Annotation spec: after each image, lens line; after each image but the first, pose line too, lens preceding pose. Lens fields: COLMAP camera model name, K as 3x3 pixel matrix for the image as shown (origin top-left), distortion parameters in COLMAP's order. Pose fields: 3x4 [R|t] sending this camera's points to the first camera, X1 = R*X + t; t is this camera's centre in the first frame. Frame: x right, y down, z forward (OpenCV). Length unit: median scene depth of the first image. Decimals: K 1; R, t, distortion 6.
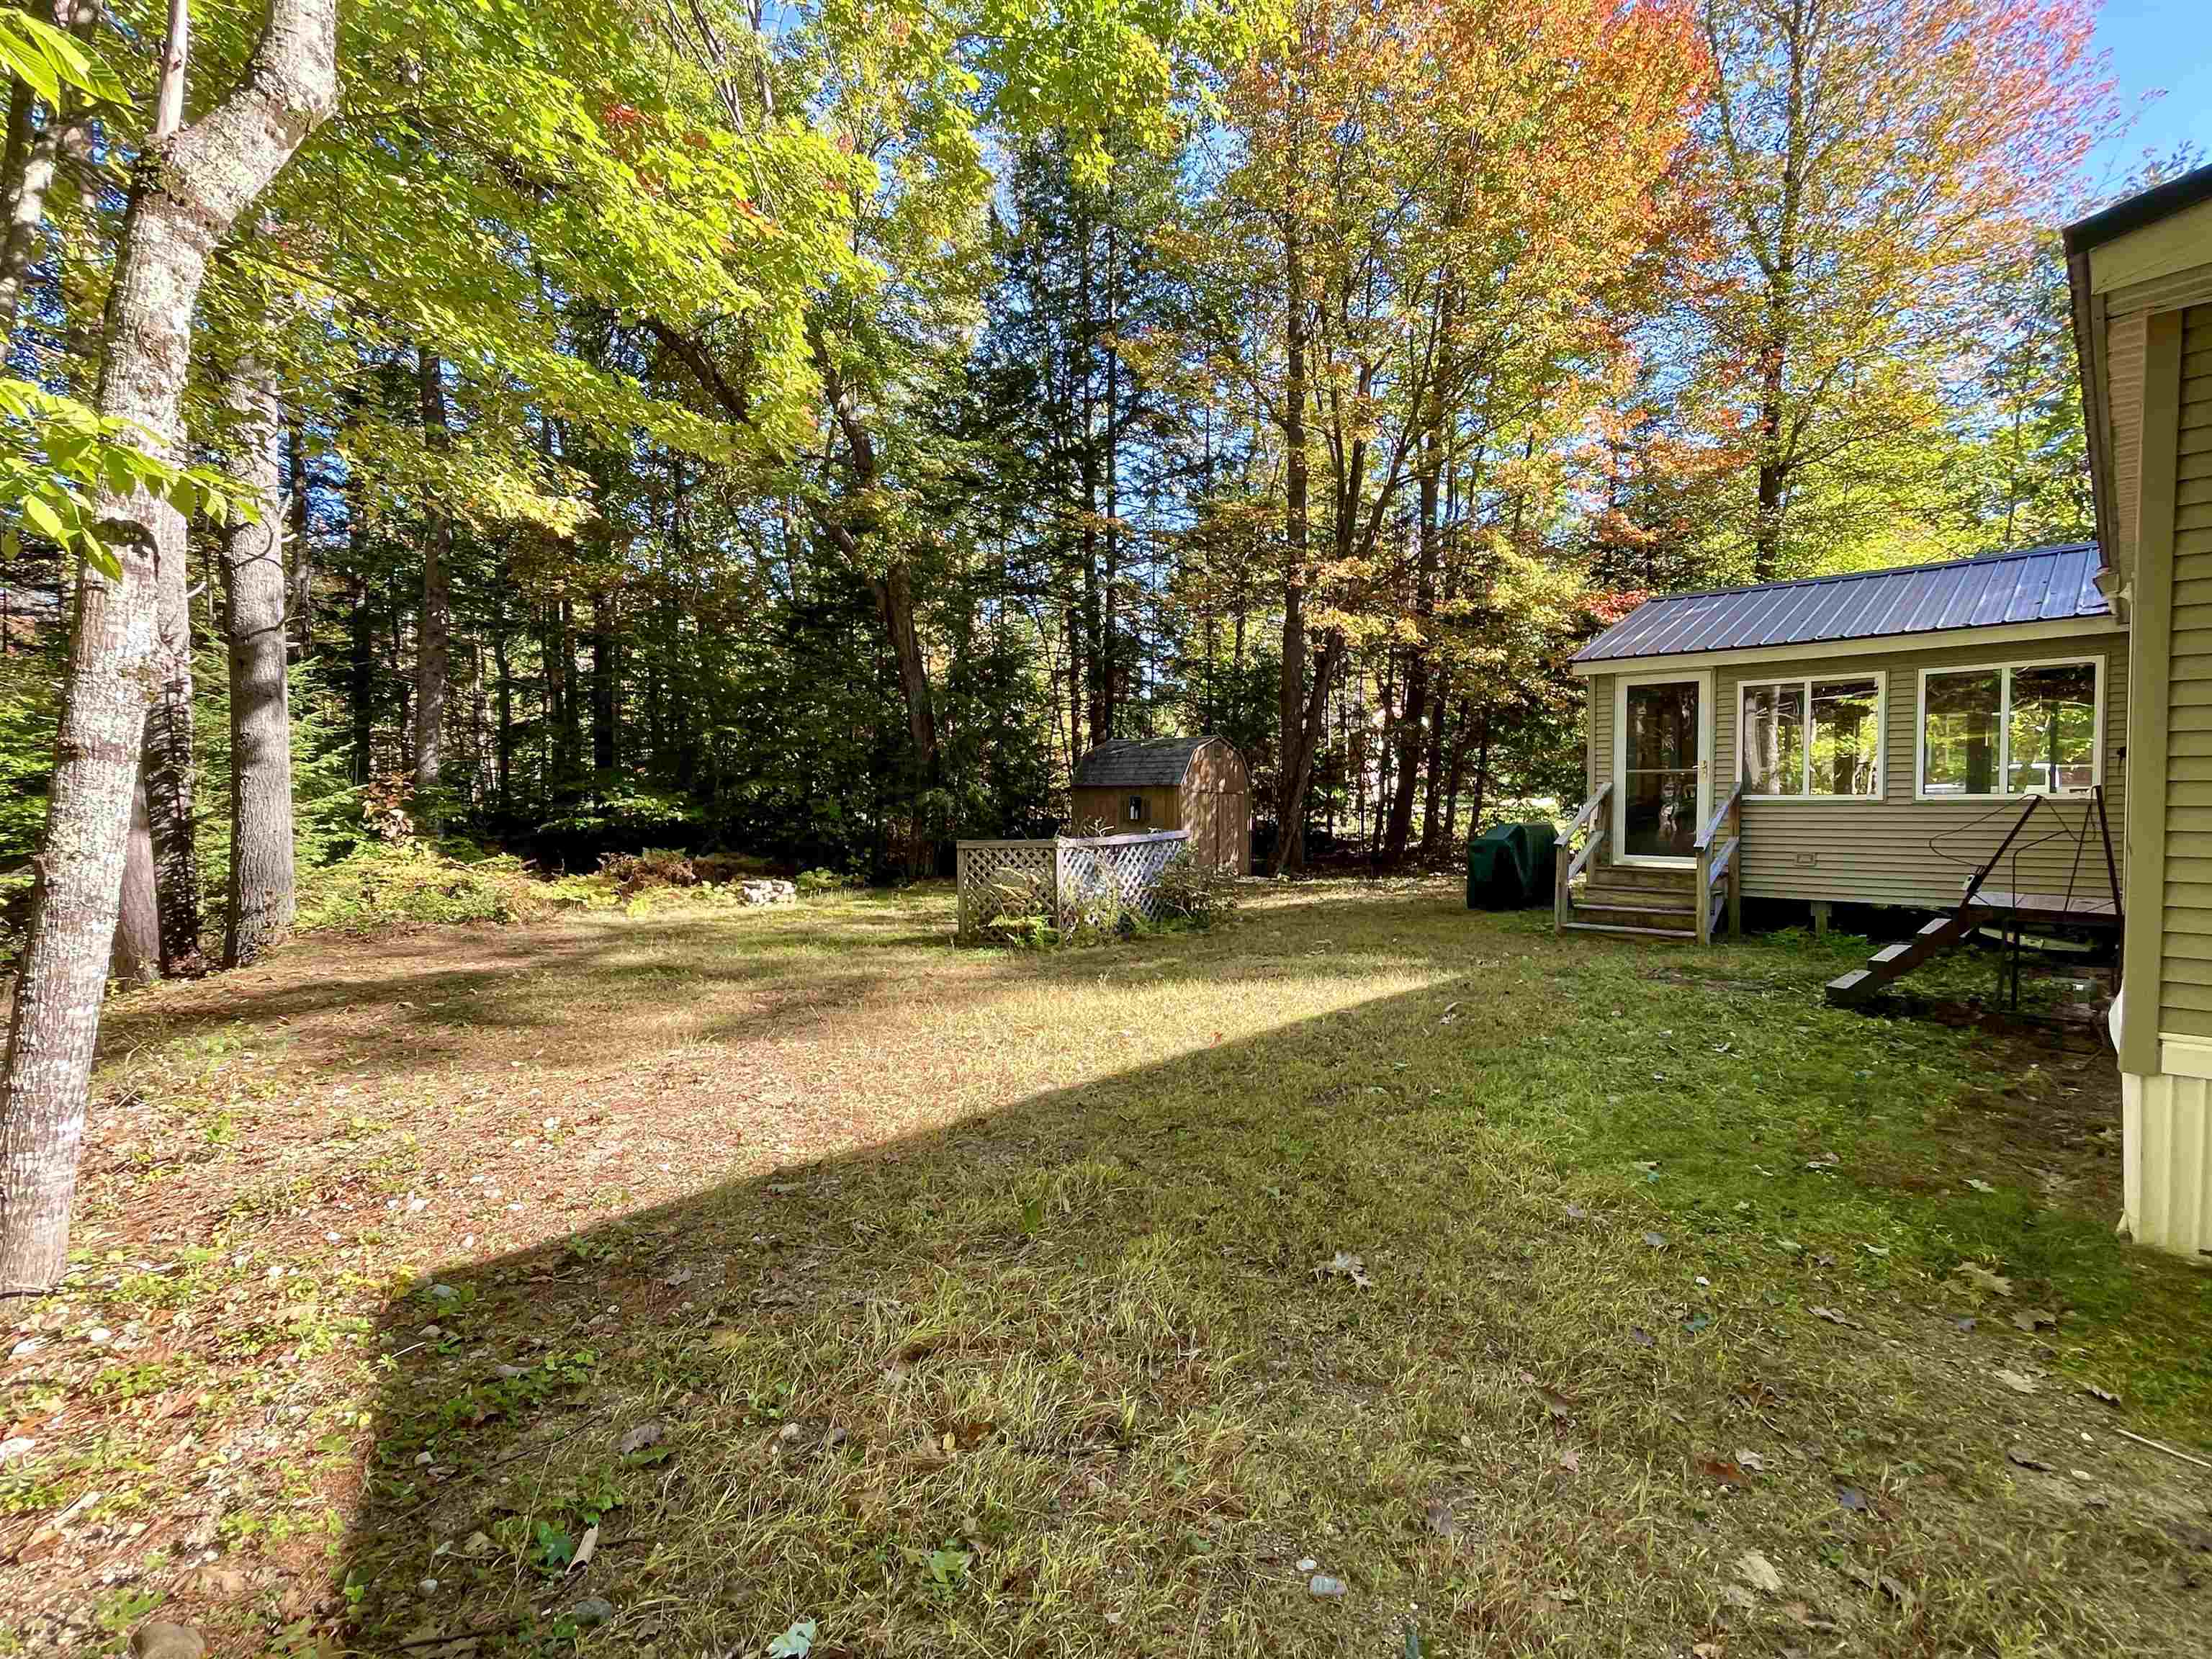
lens RADIAL K [[1065.9, 0, 1093.2], [0, 1065.9, 832.9], [0, 0, 1]] dist [-0.010767, 0.001124]
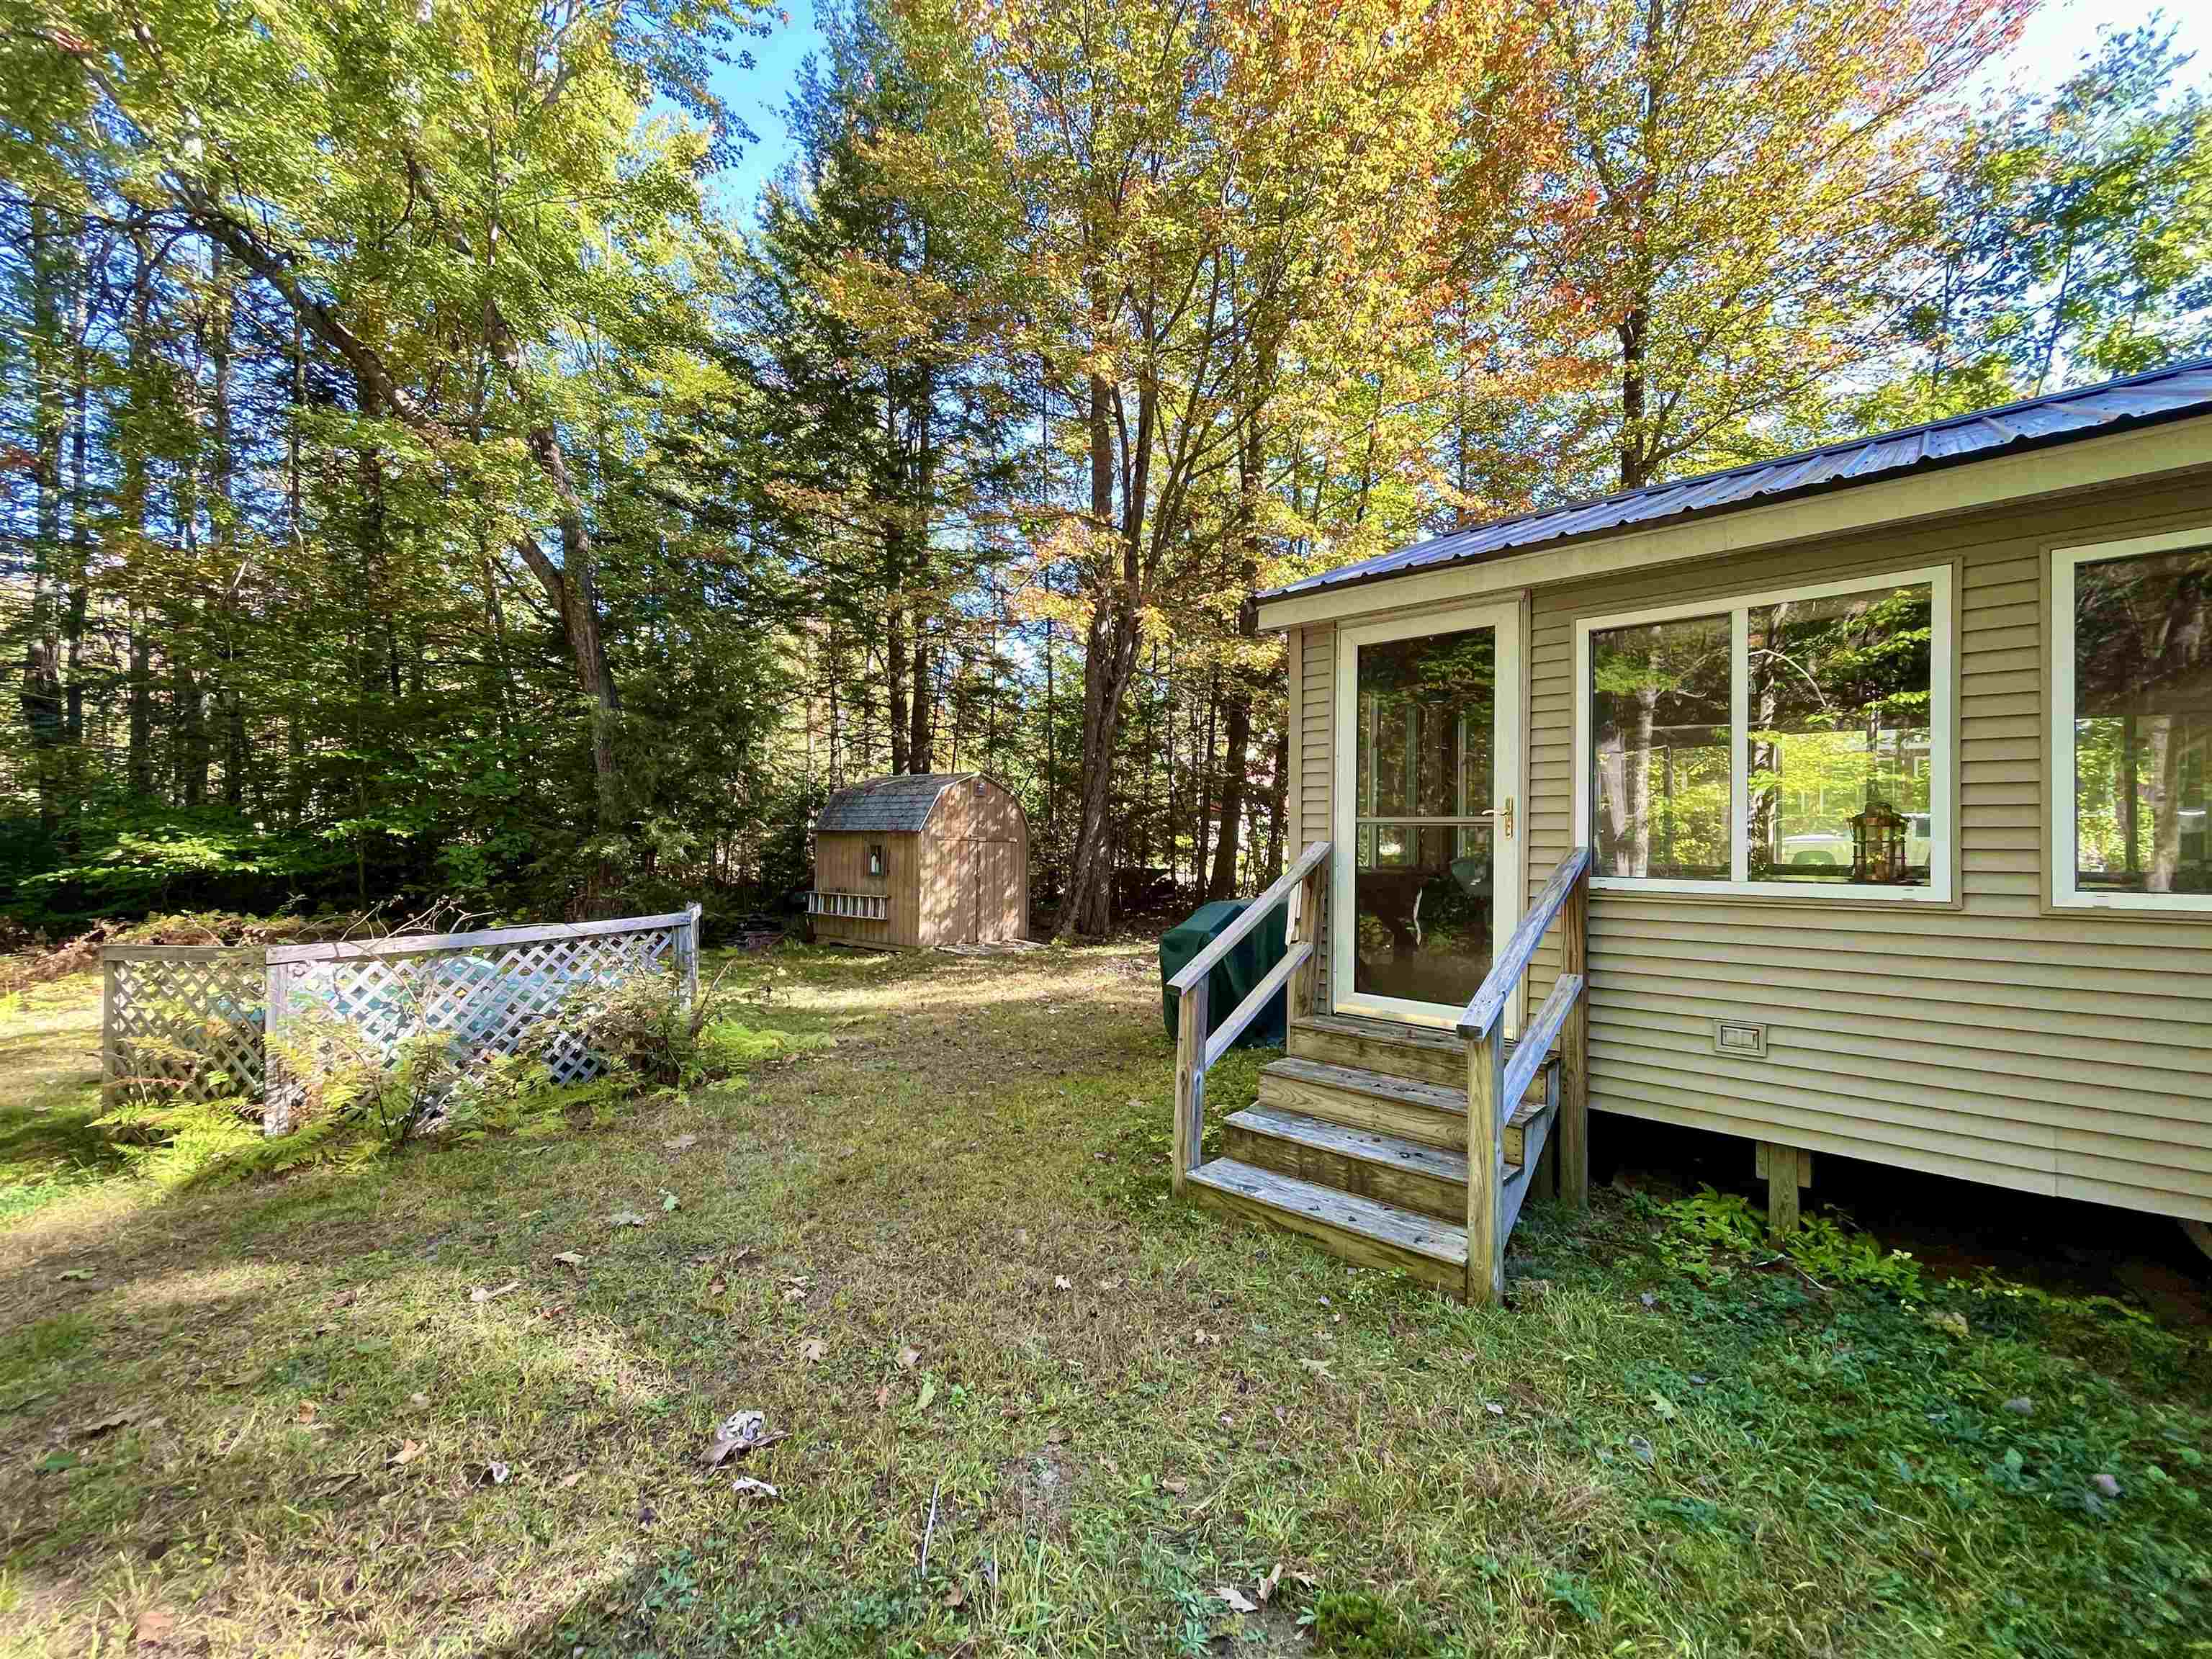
lens RADIAL K [[888.4, 0, 1121.0], [0, 888.4, 831.1], [0, 0, 1]] dist [0.001539, -0.000571]
pose [[0.998911, 0.007539, 0.046038, 0.390024], [-0.005782, 0.999255, -0.038165, -0.038304], [-0.046291, 0.037857, 0.998210, 0.624331]]
